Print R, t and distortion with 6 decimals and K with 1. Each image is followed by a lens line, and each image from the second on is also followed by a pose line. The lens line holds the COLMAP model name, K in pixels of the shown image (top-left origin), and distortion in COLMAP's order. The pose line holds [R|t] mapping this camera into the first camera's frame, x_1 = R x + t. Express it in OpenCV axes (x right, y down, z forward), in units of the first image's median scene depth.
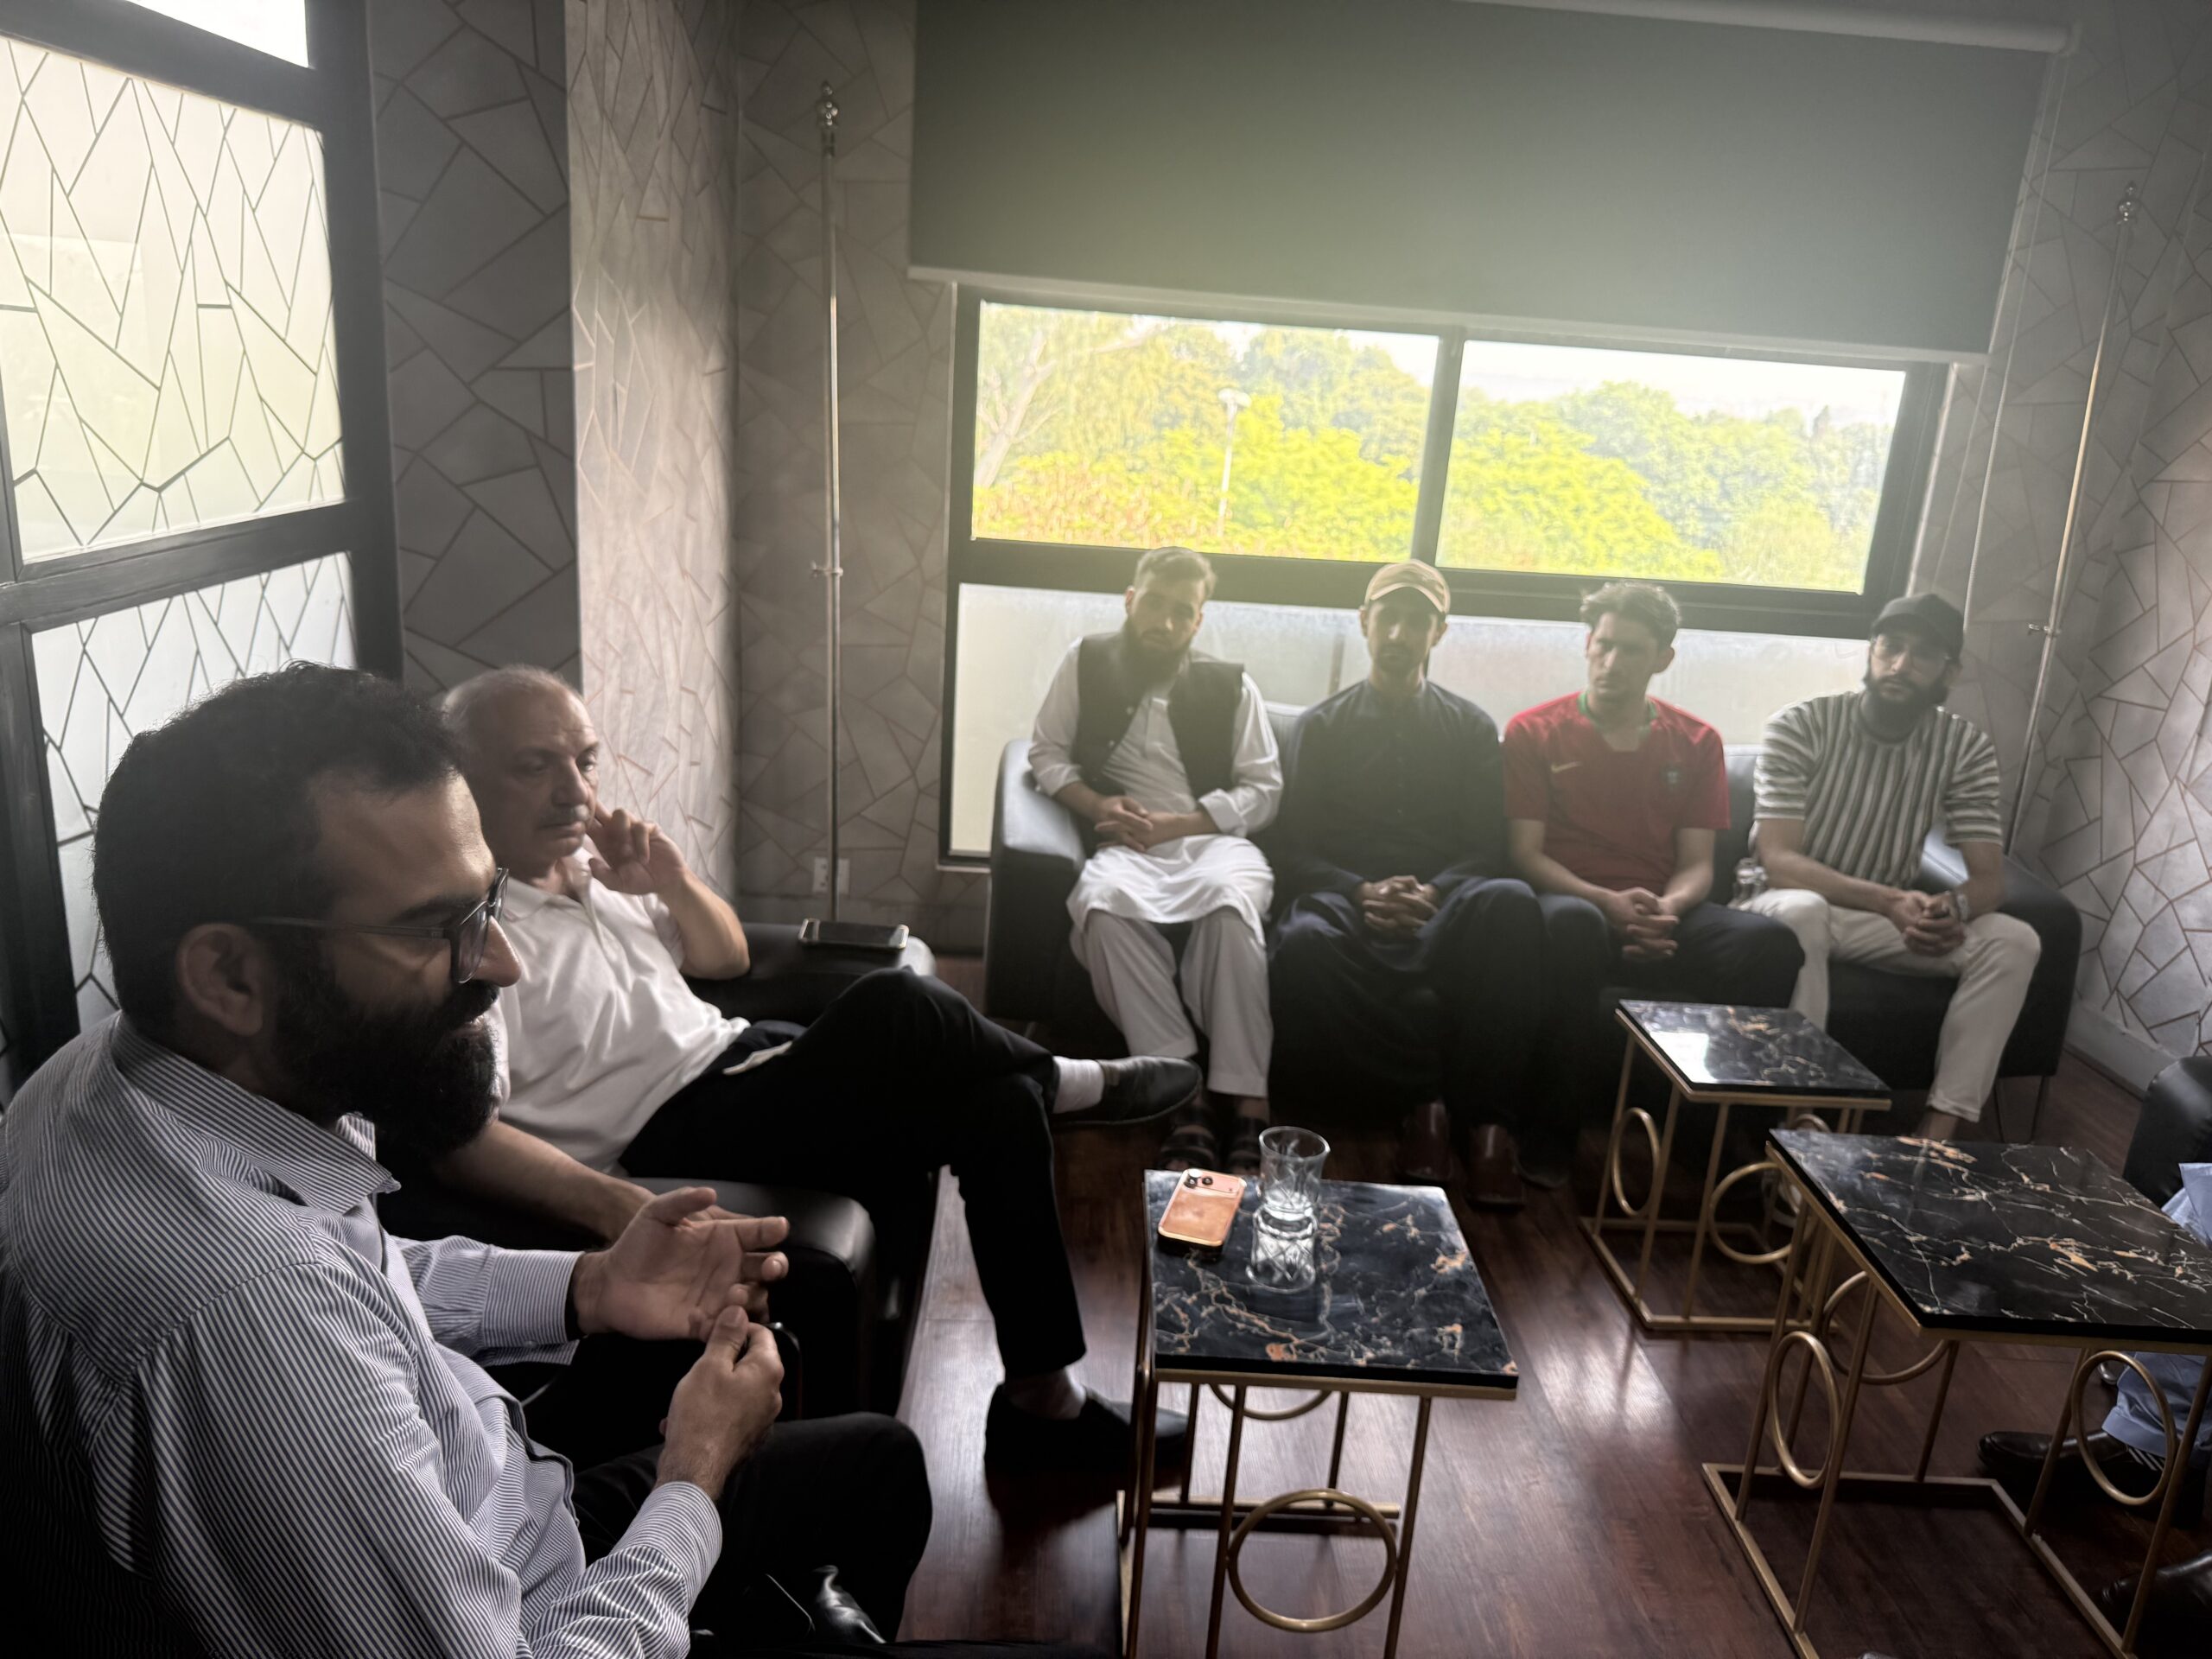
lens RADIAL K [[1565.5, 0, 1112.6], [0, 1565.5, 829.3], [0, 0, 1]] dist [0.063452, -0.088082]
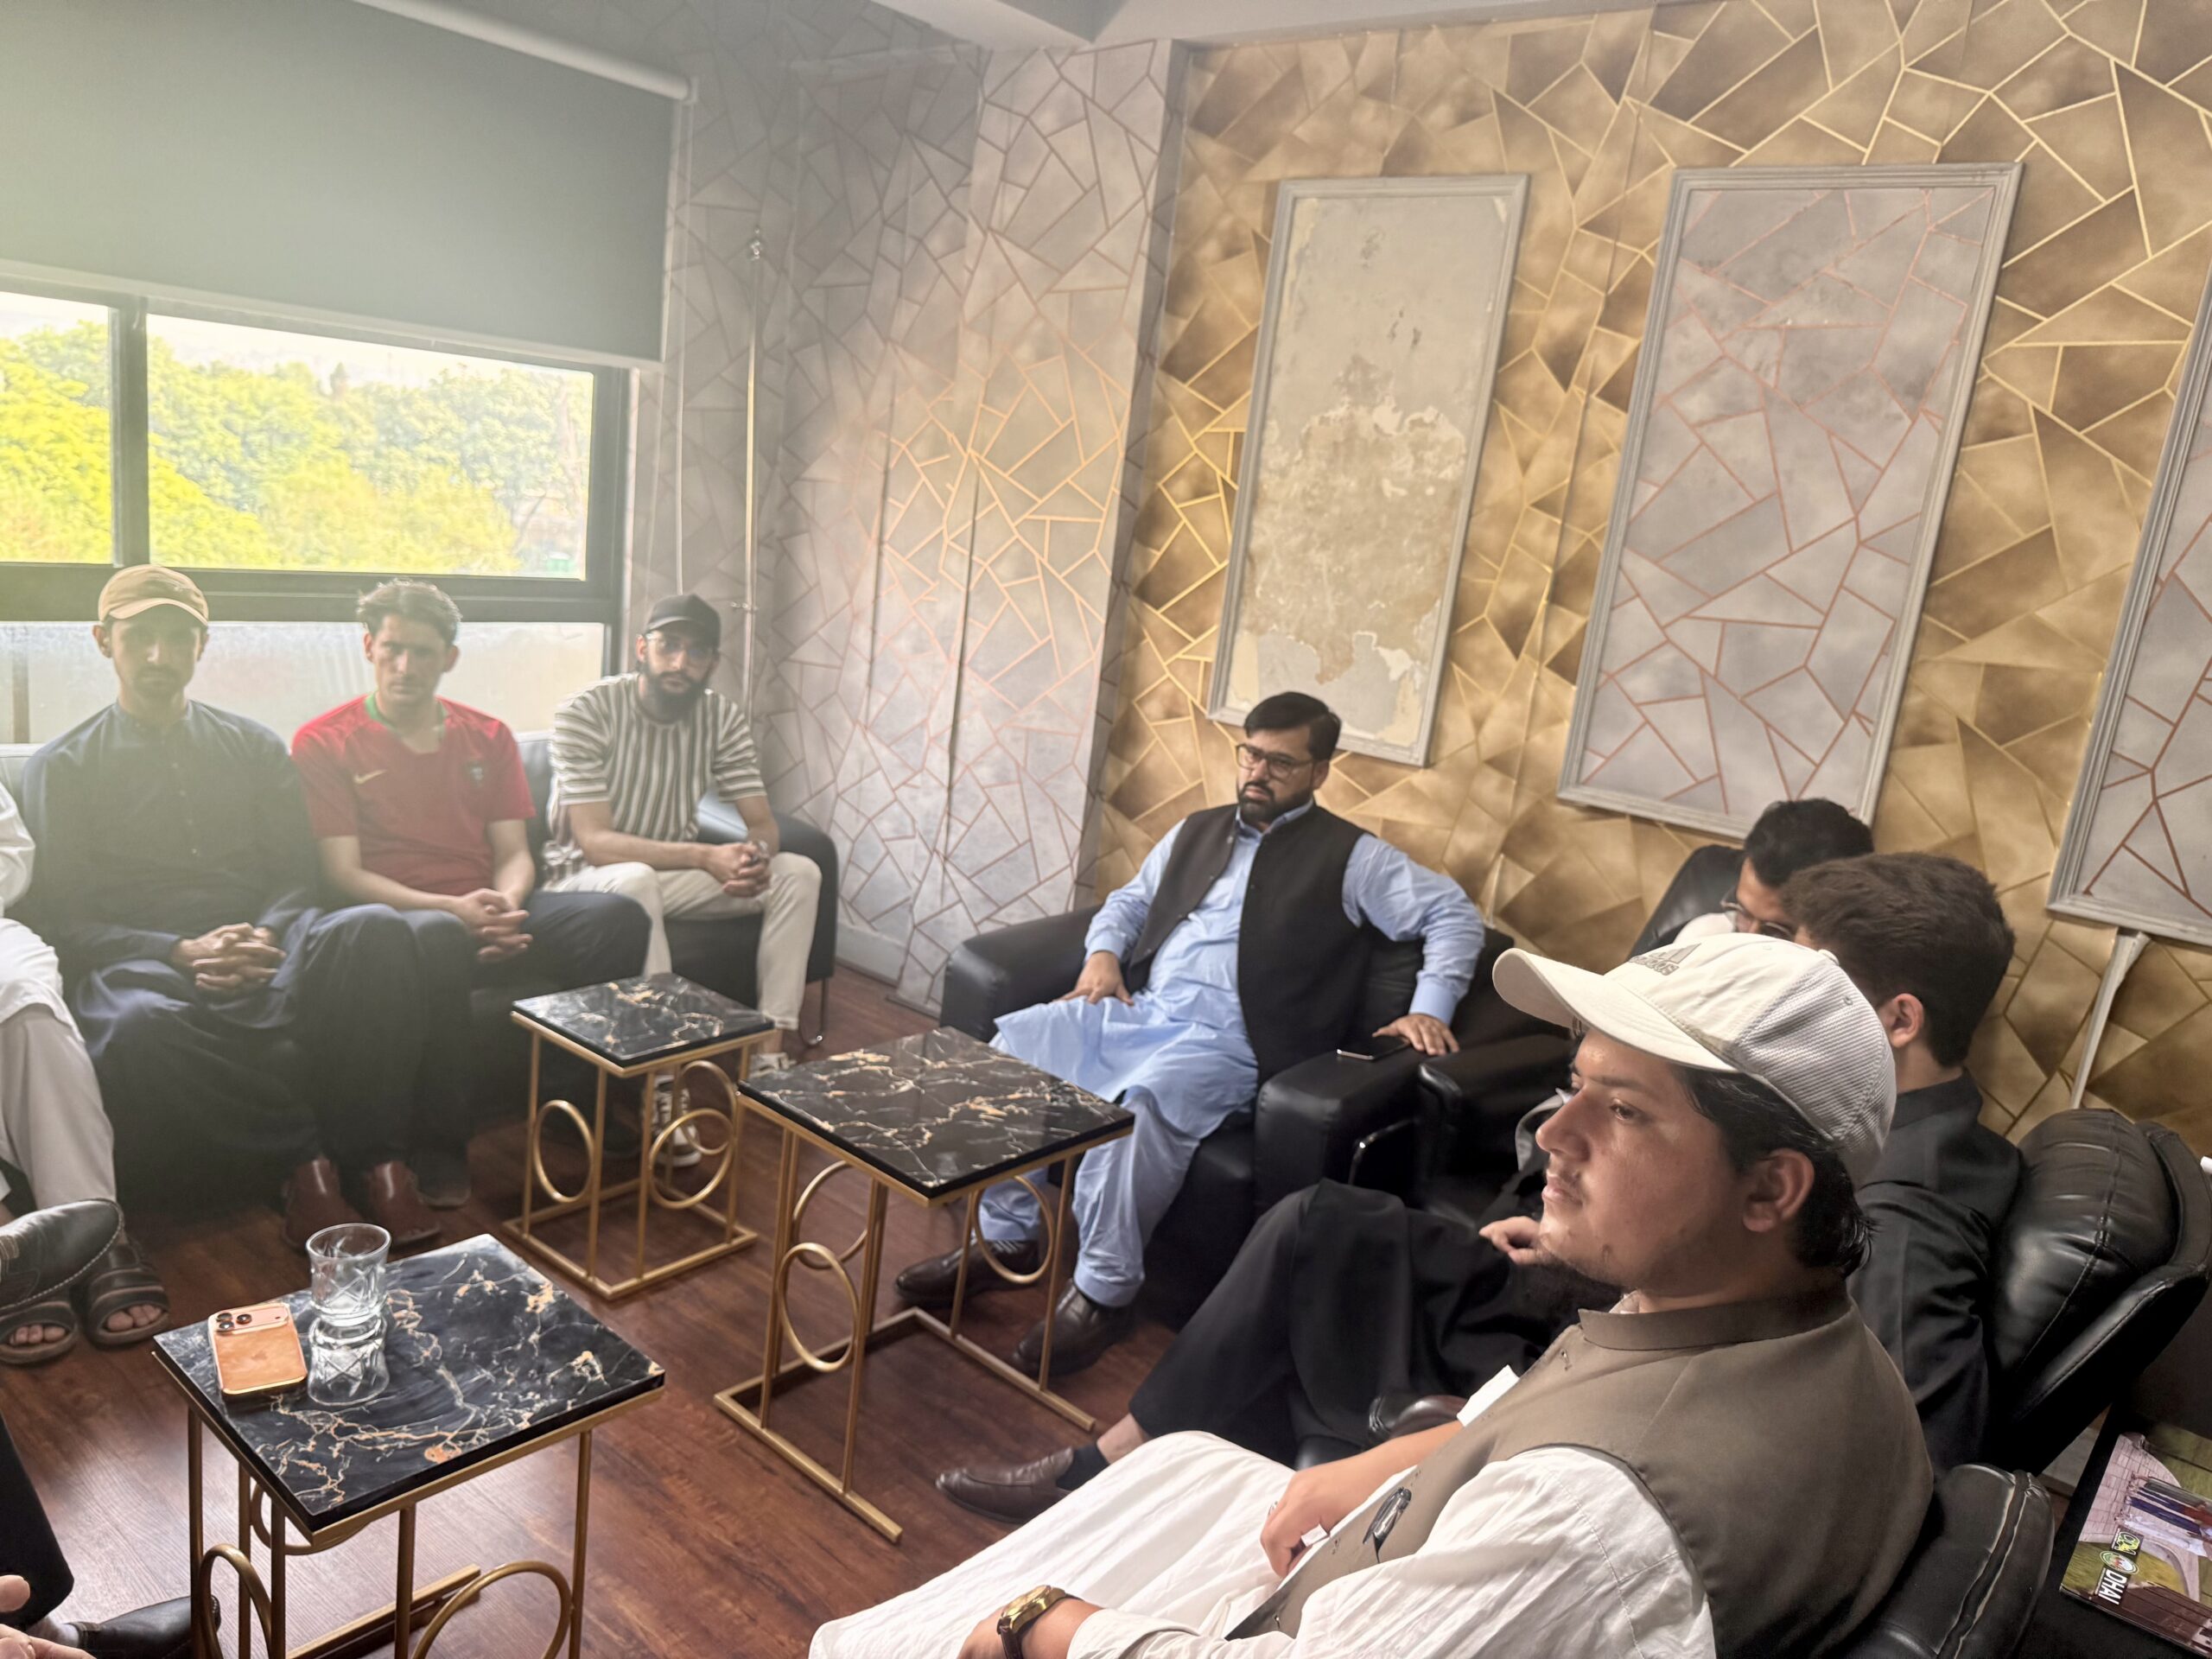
lens RADIAL K [[1565.5, 0, 1112.6], [0, 1565.5, 829.3], [0, 0, 1]] dist [0.063452, -0.088082]
pose [[0.660095, -0.156811, 0.734633, -0.136367], [0.139595, 0.986541, 0.085150, -0.030200], [-0.738097, 0.046344, 0.673101, 0.028584]]
